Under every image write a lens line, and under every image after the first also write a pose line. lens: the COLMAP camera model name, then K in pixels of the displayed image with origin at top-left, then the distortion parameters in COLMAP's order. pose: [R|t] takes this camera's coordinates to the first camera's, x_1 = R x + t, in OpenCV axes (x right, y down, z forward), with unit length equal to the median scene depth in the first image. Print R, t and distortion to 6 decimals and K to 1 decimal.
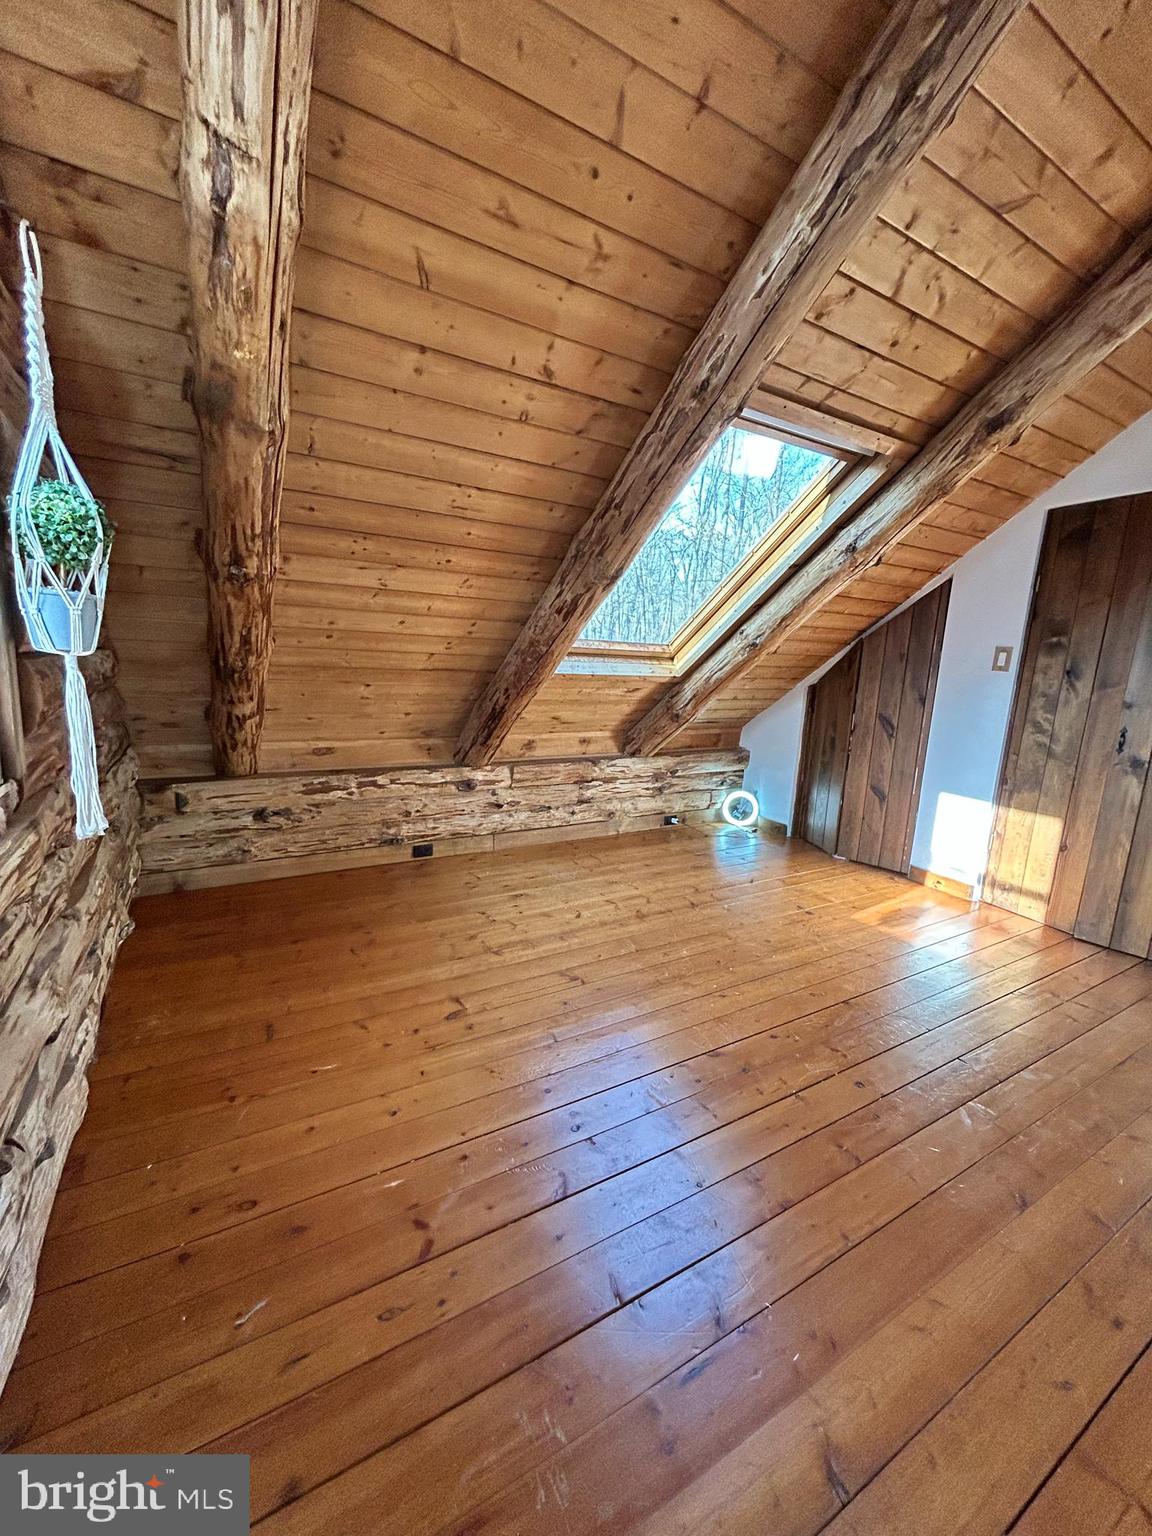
lens RADIAL K [[619.5, 0, 581.9], [0, 619.5, 772.2], [0, 0, 1]] dist [0.000300, 0.000070]
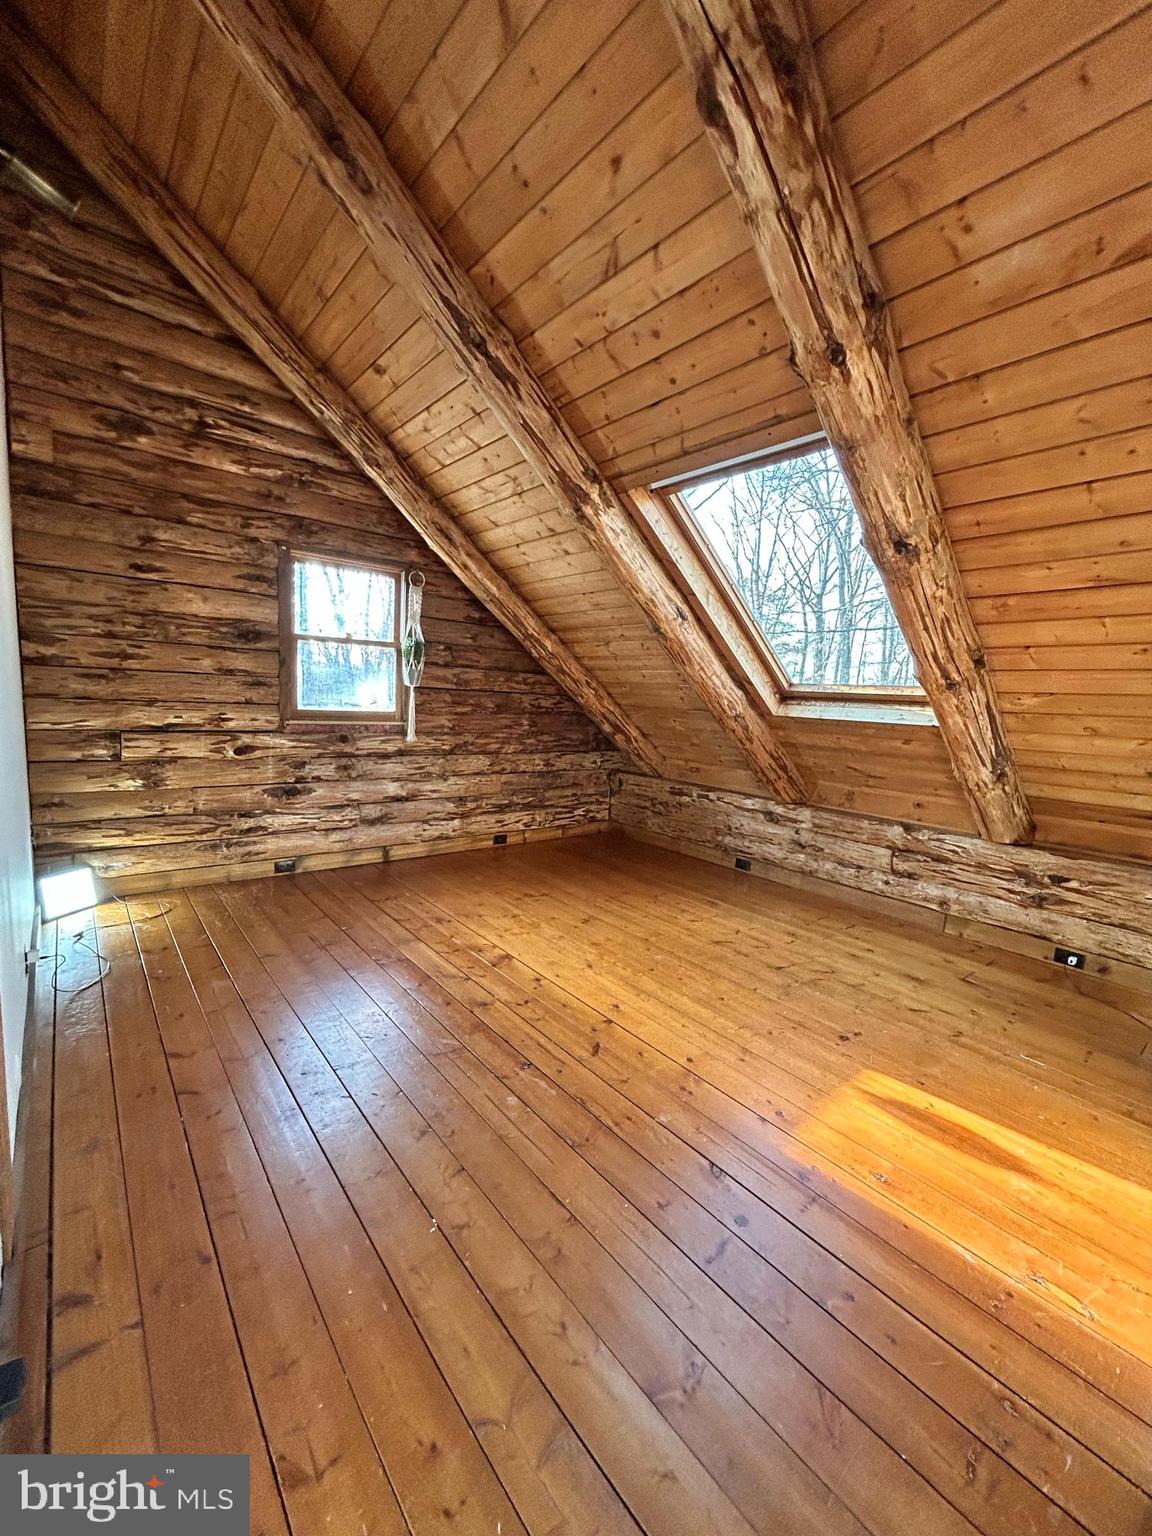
lens RADIAL K [[619.5, 0, 578.0], [0, 619.5, 768.2], [0, 0, 1]] dist [0.000300, 0.000070]
pose [[0.153623, 0.076139, -0.985192, 0.893011], [-0.230307, 0.972327, 0.039232, -0.029400], [0.960916, 0.220870, 0.166907, 0.462993]]
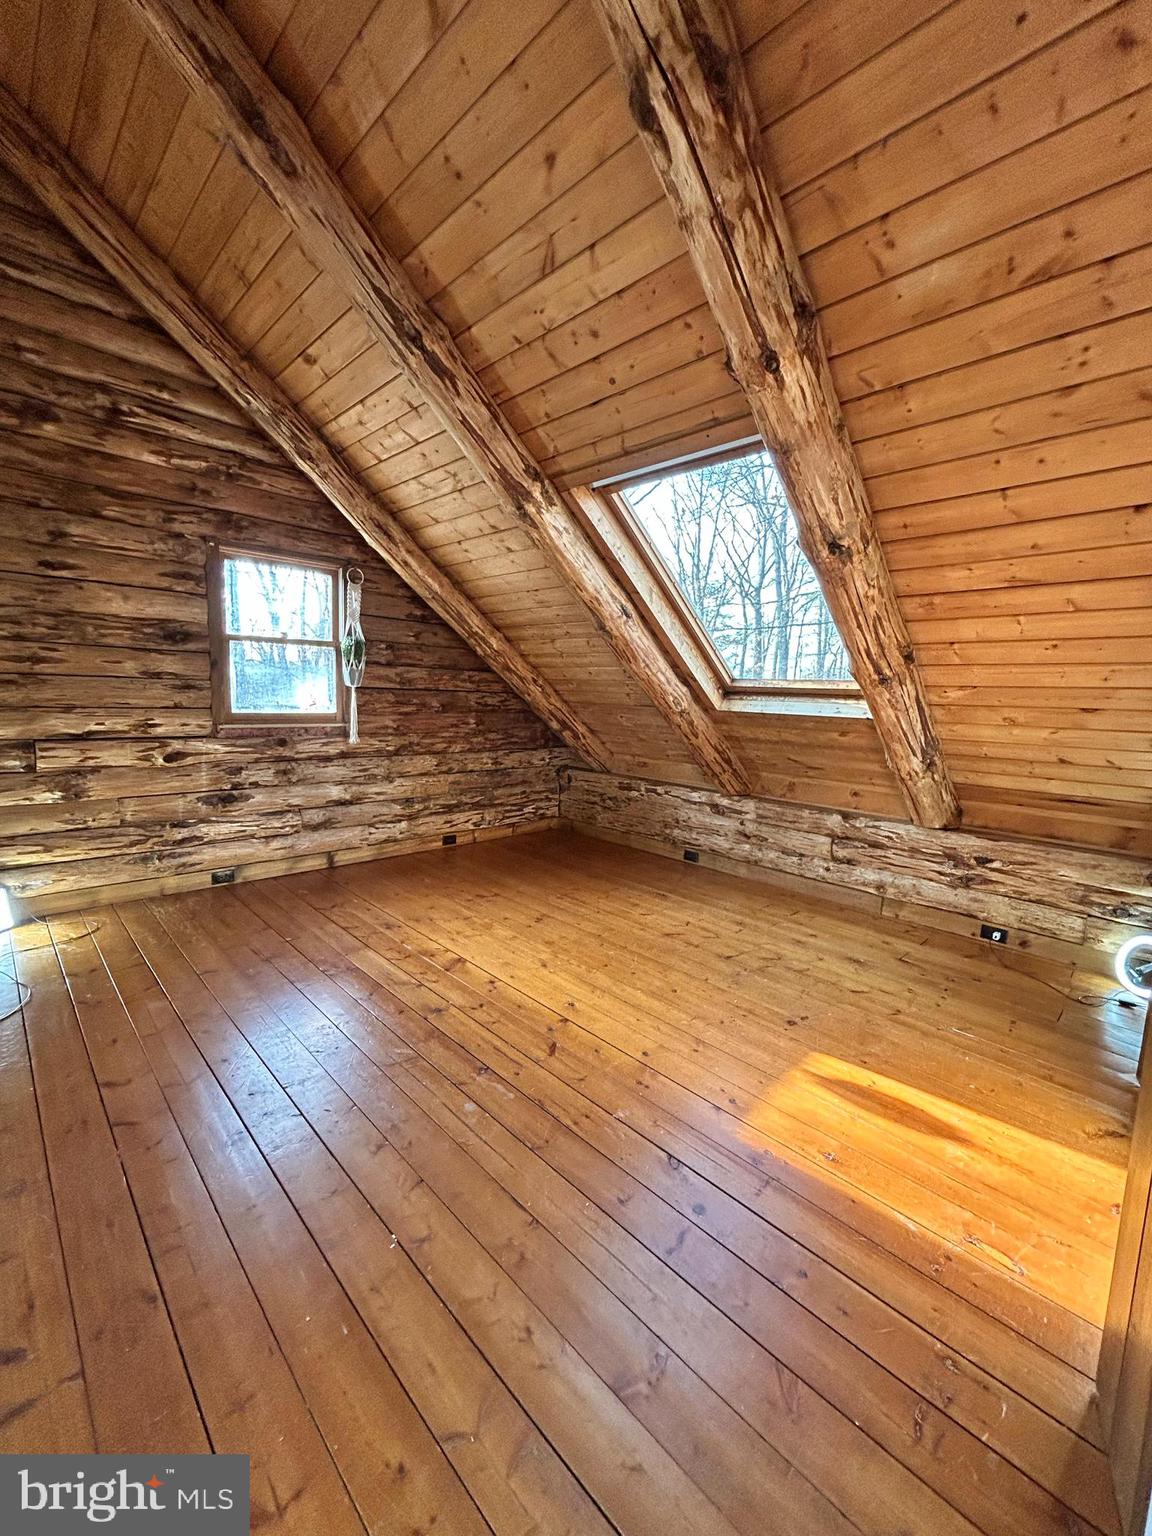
lens RADIAL K [[619.5, 0, 577.8], [0, 619.5, 767.6], [0, 0, 1]] dist [0.000300, 0.000070]
pose [[0.237593, 0.080379, -0.968034, 0.891910], [-0.208140, 0.977636, 0.030091, -0.036162], [0.948803, 0.194337, 0.249009, 0.459853]]
